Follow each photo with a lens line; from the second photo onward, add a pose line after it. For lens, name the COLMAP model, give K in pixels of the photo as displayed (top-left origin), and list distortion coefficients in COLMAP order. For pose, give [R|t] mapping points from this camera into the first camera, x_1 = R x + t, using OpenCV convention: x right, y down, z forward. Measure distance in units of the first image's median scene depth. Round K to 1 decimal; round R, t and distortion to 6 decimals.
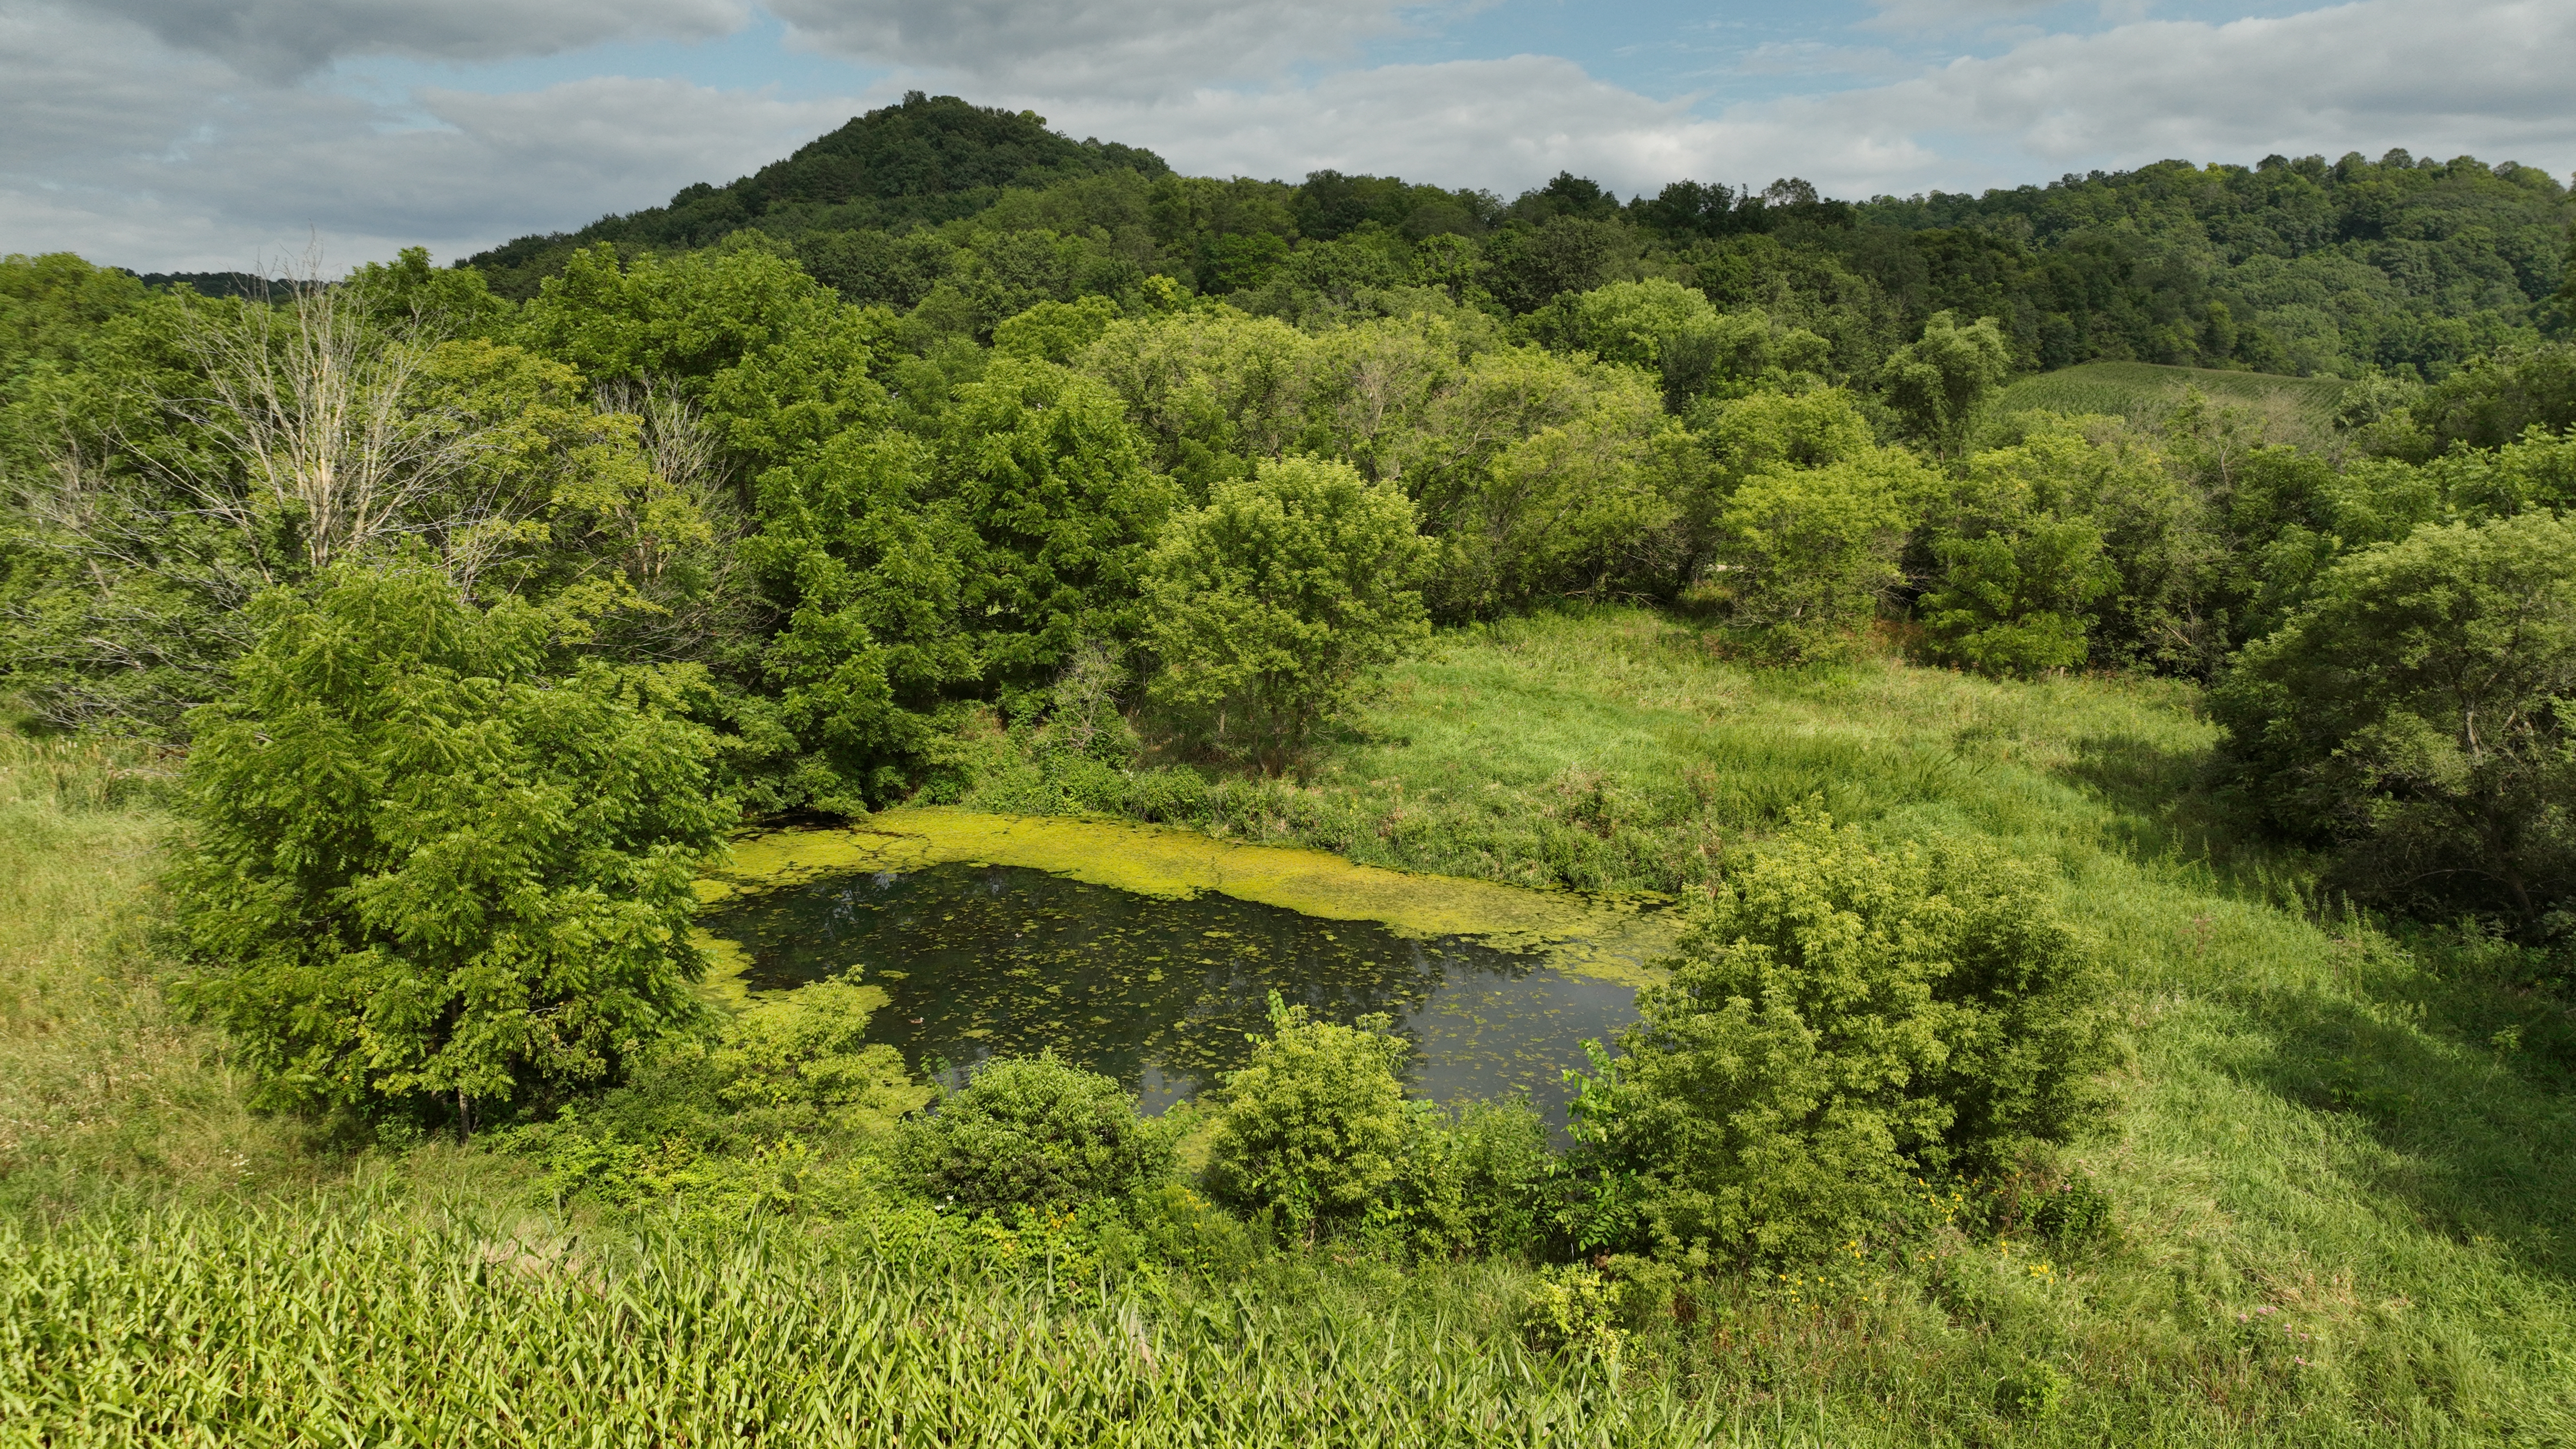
lens RADIAL K [[1801.4, 0, 1288.0], [0, 1801.4, 724.5], [0, 0, 1]] dist [-0.003287, 0.025917]
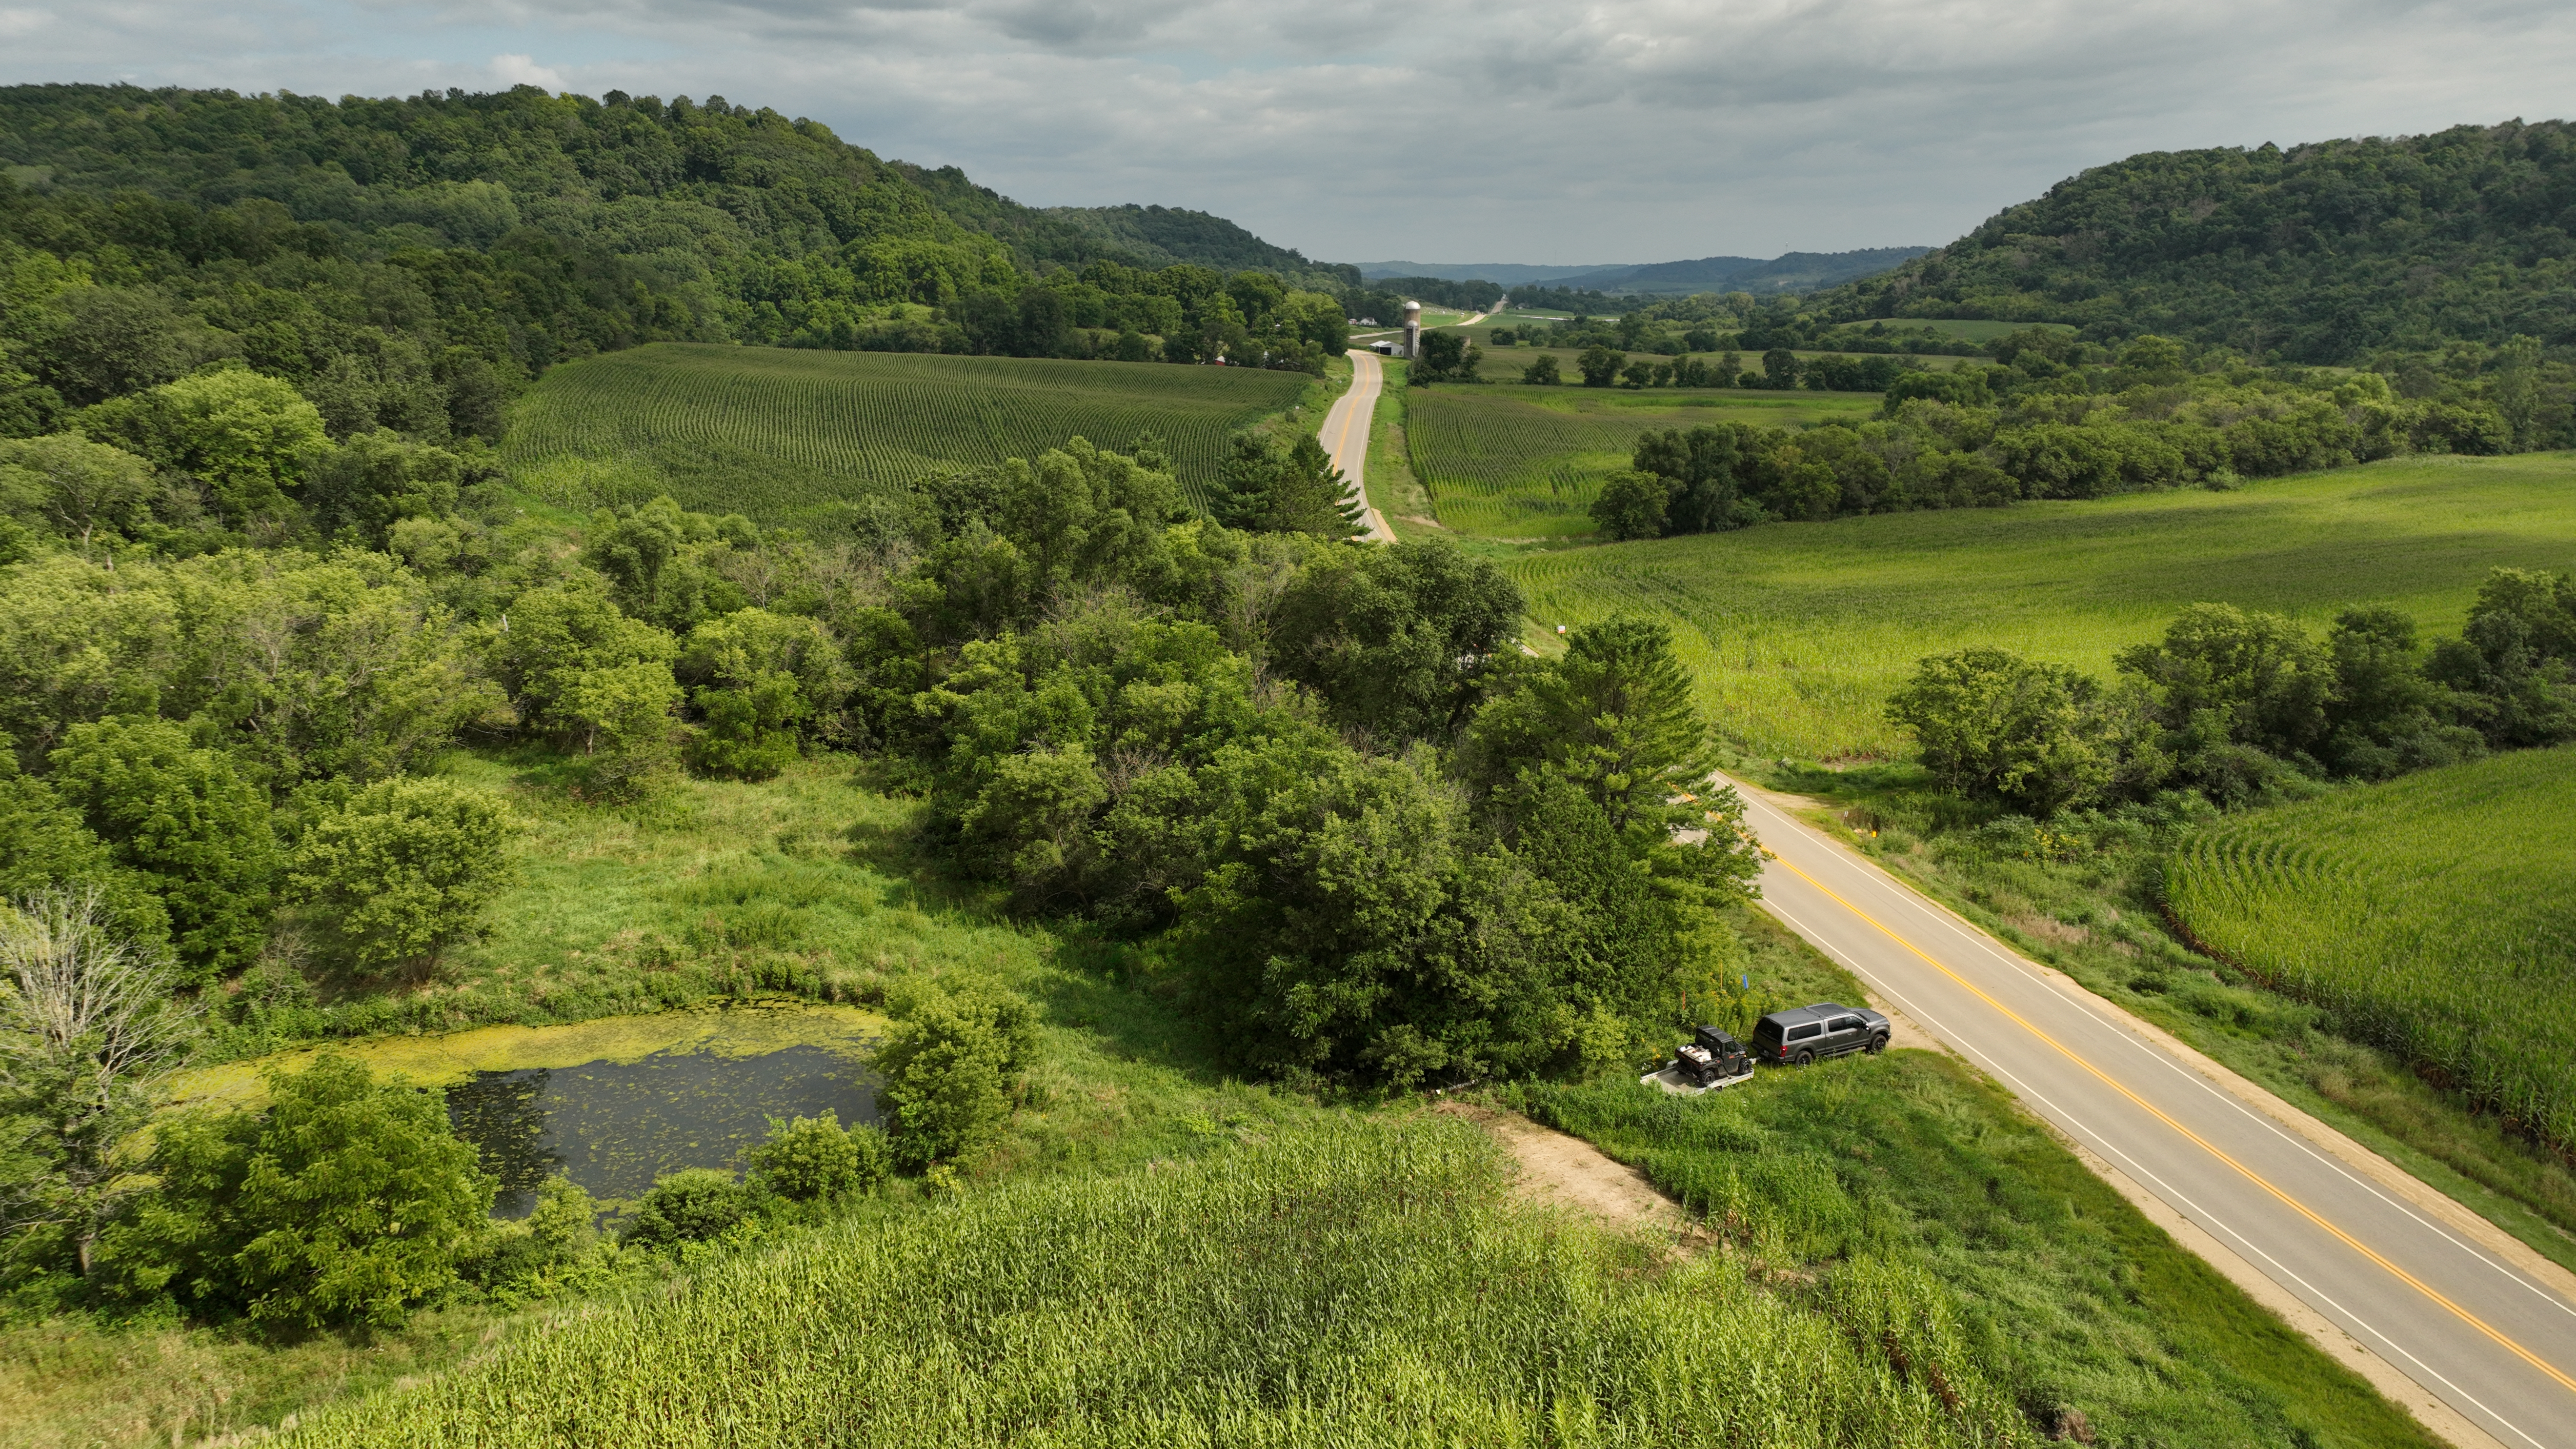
lens RADIAL K [[1801.4, 0, 1288.0], [0, 1801.4, 724.5], [0, 0, 1]] dist [-0.003287, 0.025917]
pose [[0.667652, -0.181041, 0.722125, -0.604567], [0.129120, 0.983440, 0.127174, -0.298235], [-0.733190, 0.008333, 0.679972, -0.604154]]
